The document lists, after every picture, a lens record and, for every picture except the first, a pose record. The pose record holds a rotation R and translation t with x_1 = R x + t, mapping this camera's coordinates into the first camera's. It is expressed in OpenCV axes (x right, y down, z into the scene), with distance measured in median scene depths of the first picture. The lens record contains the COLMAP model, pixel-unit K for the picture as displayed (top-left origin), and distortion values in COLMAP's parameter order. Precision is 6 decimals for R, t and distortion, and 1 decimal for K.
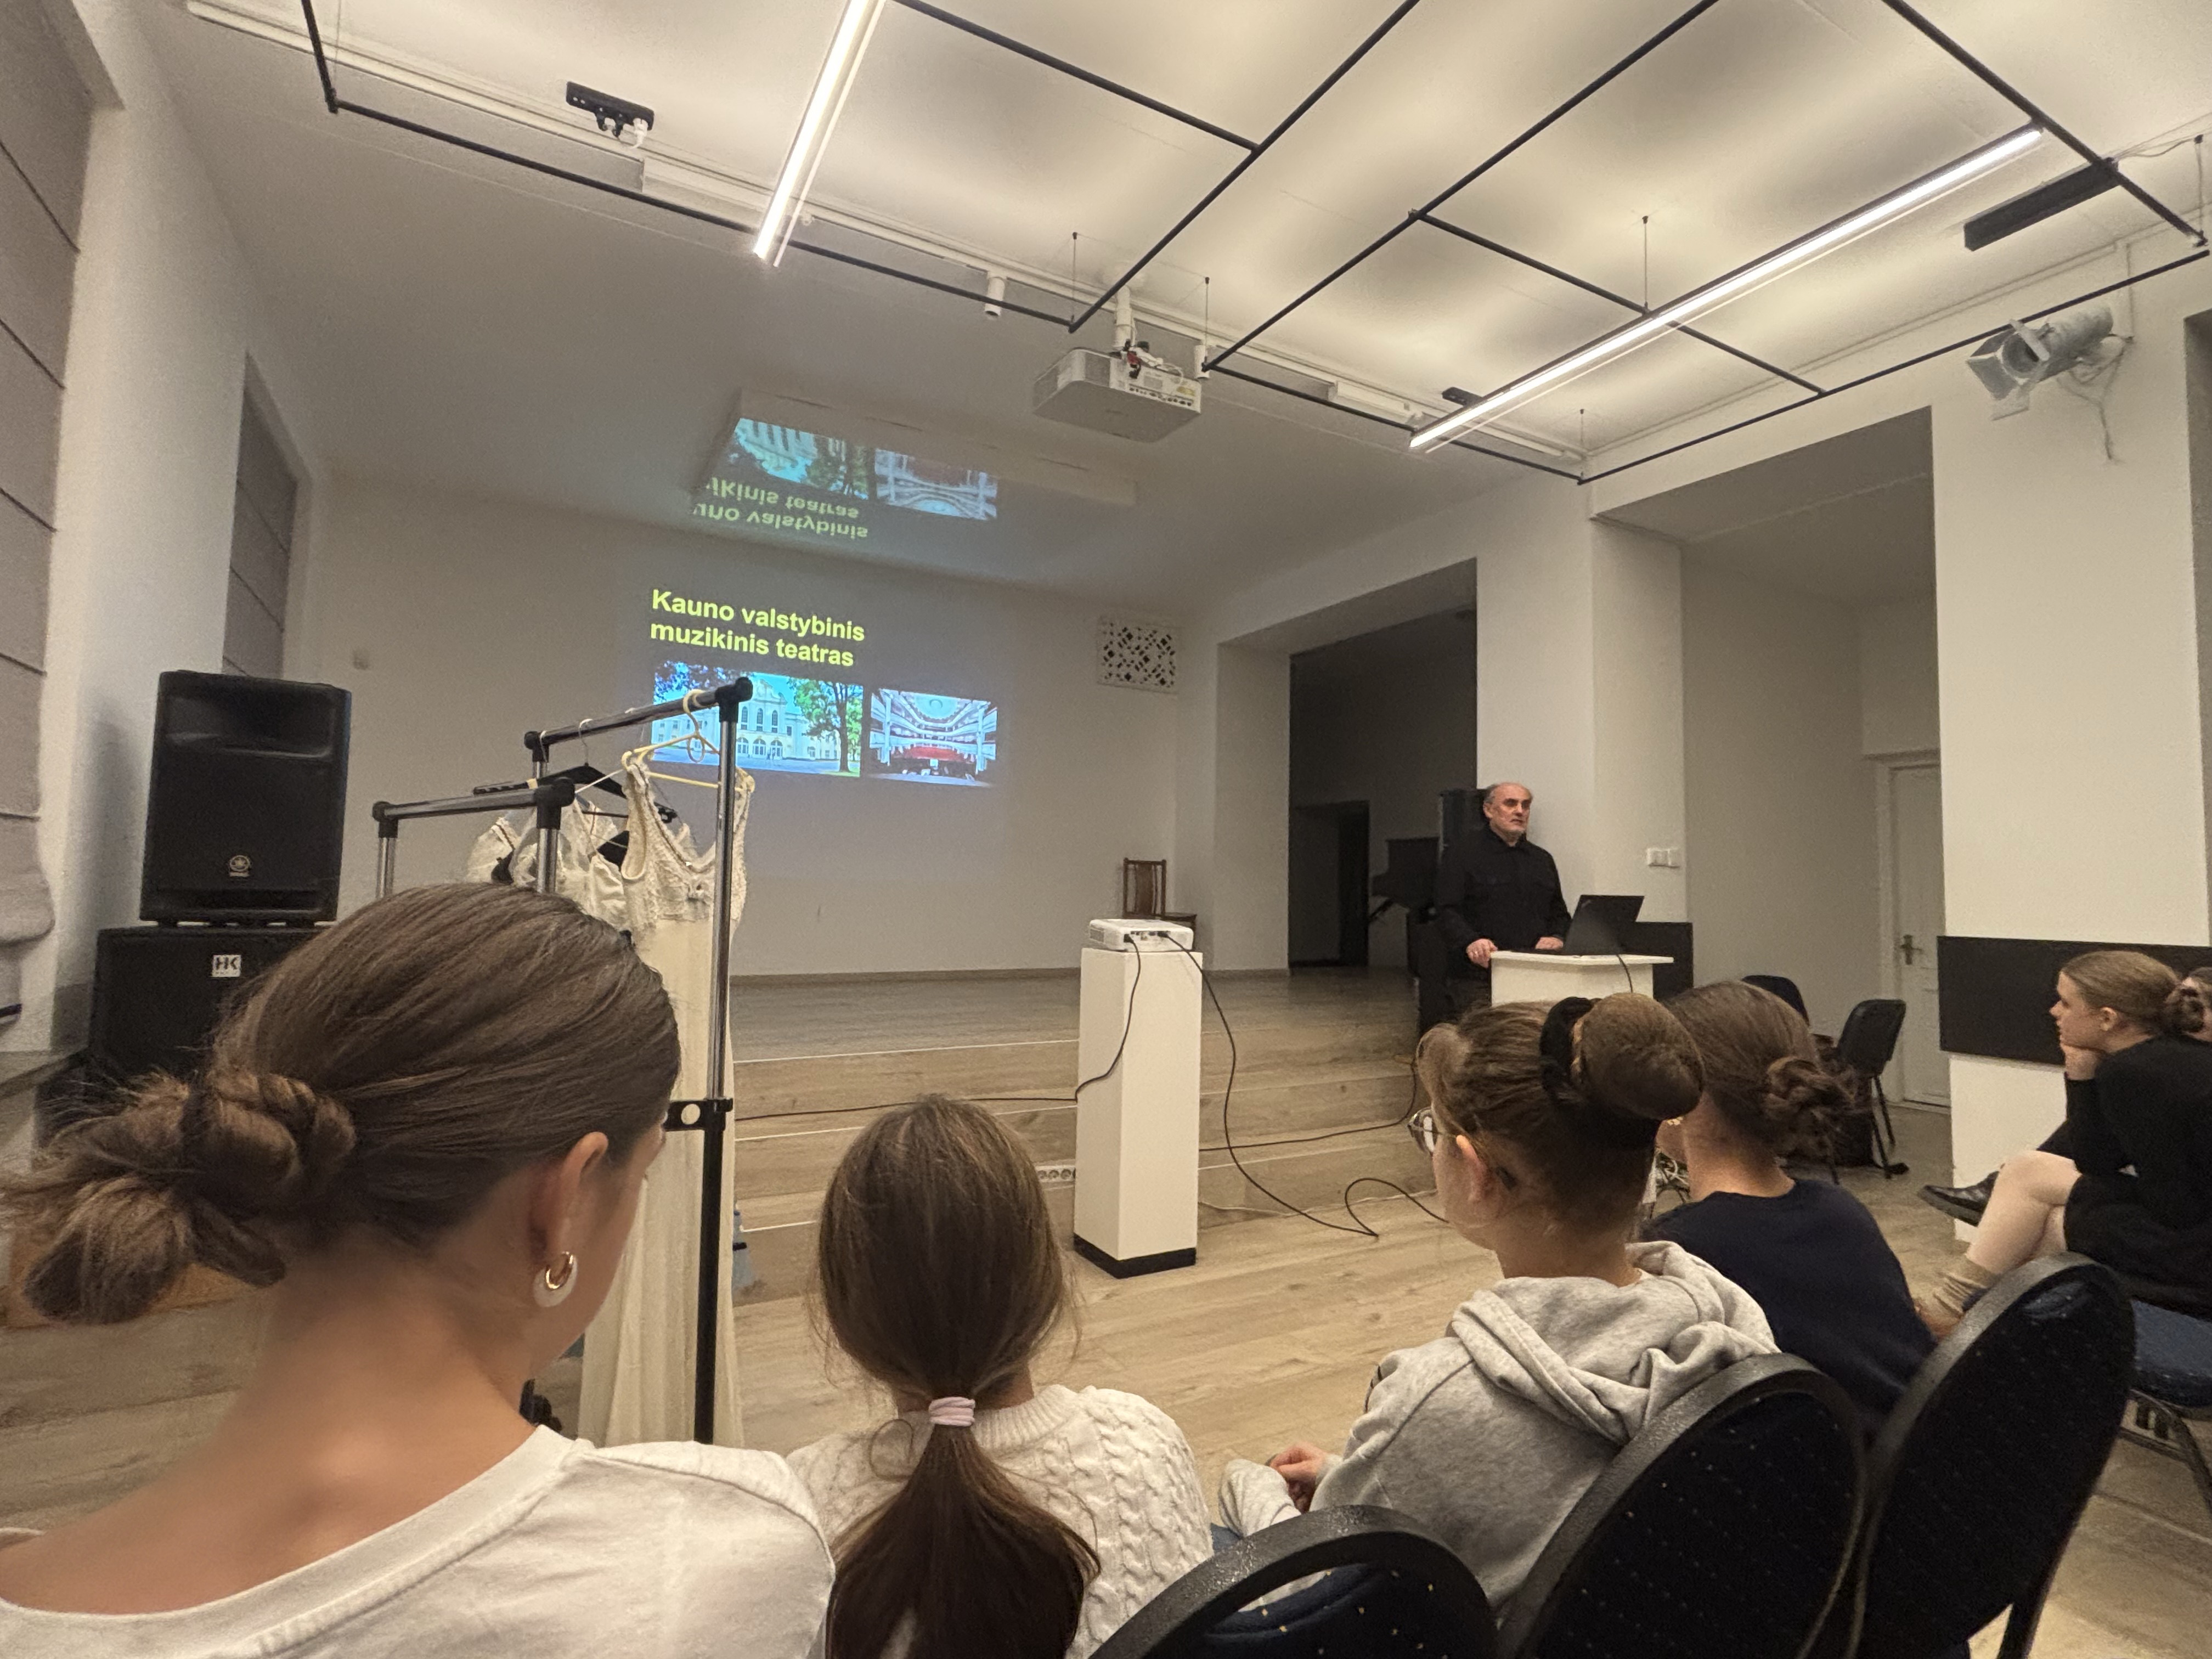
lens RADIAL K [[1060.0, 0, 1104.4], [0, 1060.0, 828.7], [0, 0, 1]] dist [-0.002051, 0.005022]
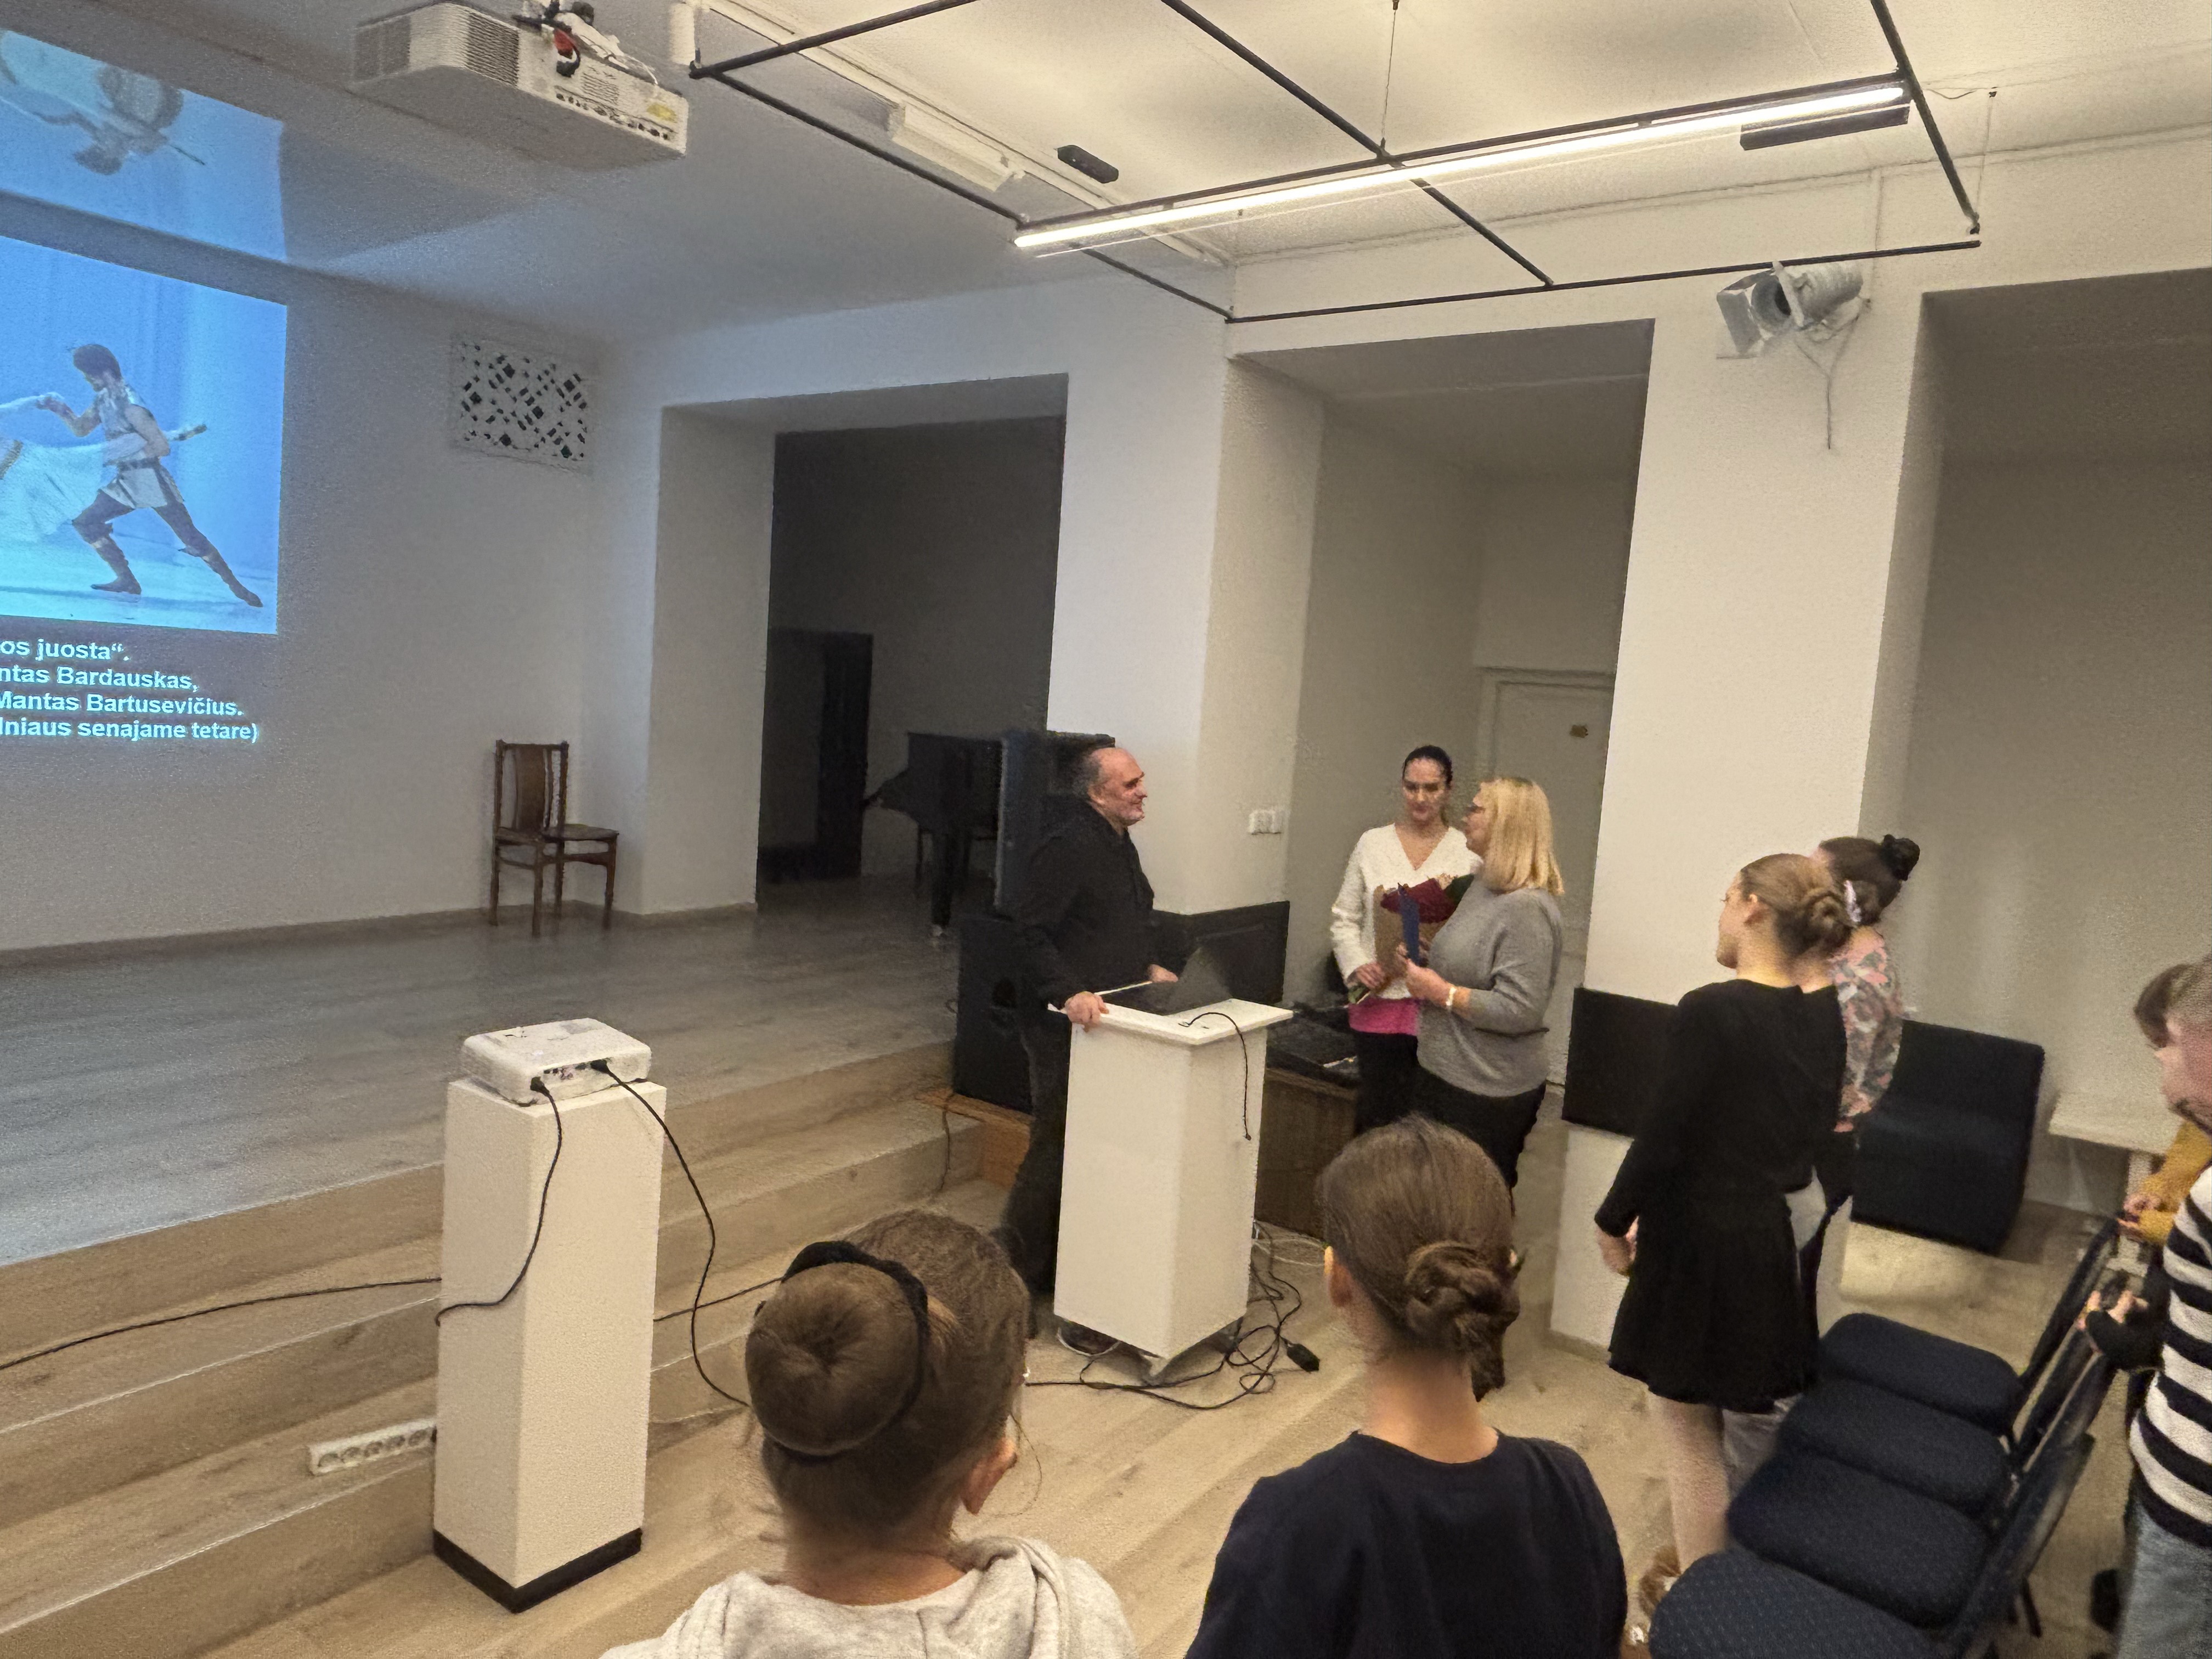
lens RADIAL K [[1456.3, 0, 1090.8], [0, 1456.3, 832.2], [0, 0, 1]] dist [0.011291, -0.015313]
pose [[0.913273, 0.005147, 0.407315, -0.024176], [-0.073460, 0.985607, 0.152256, -0.153315], [-0.400669, -0.168972, 0.900507, 0.137270]]
